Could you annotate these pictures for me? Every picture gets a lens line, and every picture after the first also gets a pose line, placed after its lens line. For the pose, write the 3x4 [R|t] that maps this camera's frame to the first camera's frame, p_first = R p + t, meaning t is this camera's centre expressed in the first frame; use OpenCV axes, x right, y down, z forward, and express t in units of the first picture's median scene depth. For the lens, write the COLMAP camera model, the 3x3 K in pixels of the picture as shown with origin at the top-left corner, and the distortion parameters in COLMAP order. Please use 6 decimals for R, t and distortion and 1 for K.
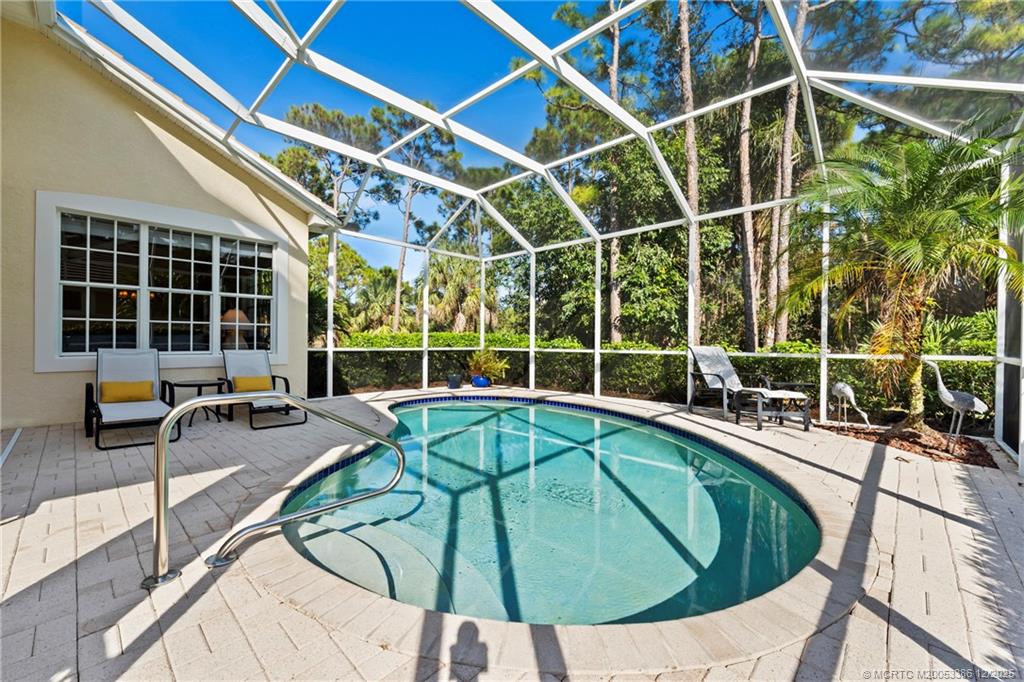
lens RADIAL K [[418.4, 0, 512.0], [0, 418.4, 341.0], [0, 0, 1]] dist [0.009357, -0.000253]
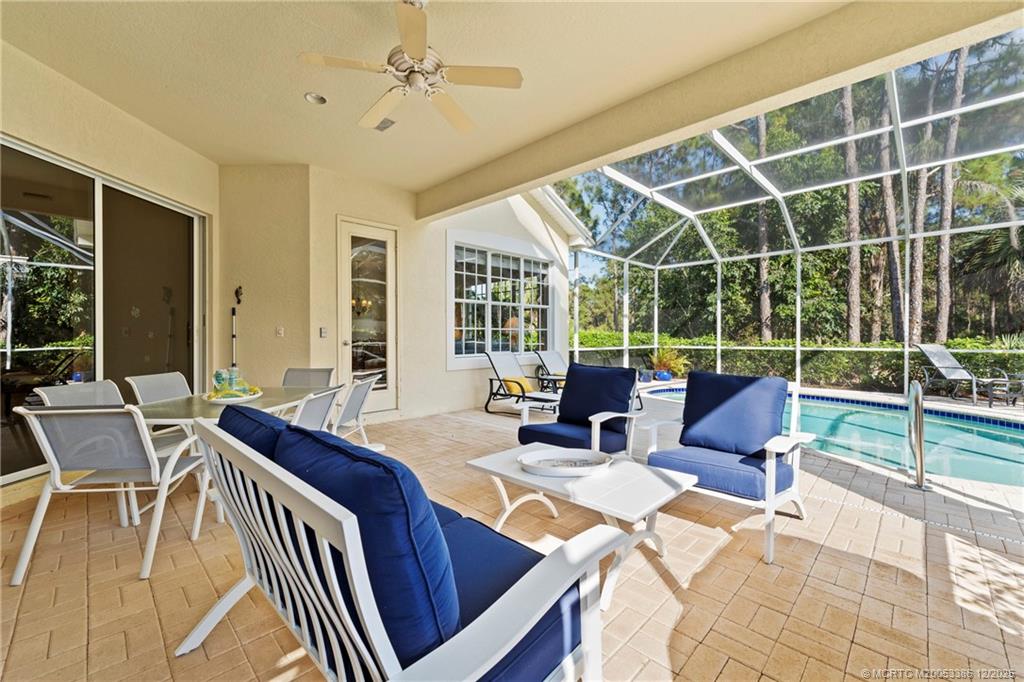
lens RADIAL K [[417.9, 0, 512.0], [0, 417.9, 341.0], [0, 0, 1]] dist [-0.000358, -0.000086]
pose [[0.999734, -0.010397, -0.020572, -0.631453], [0.010631, 0.999880, 0.011290, -0.020306], [0.020452, -0.011506, 0.999725, -0.193631]]
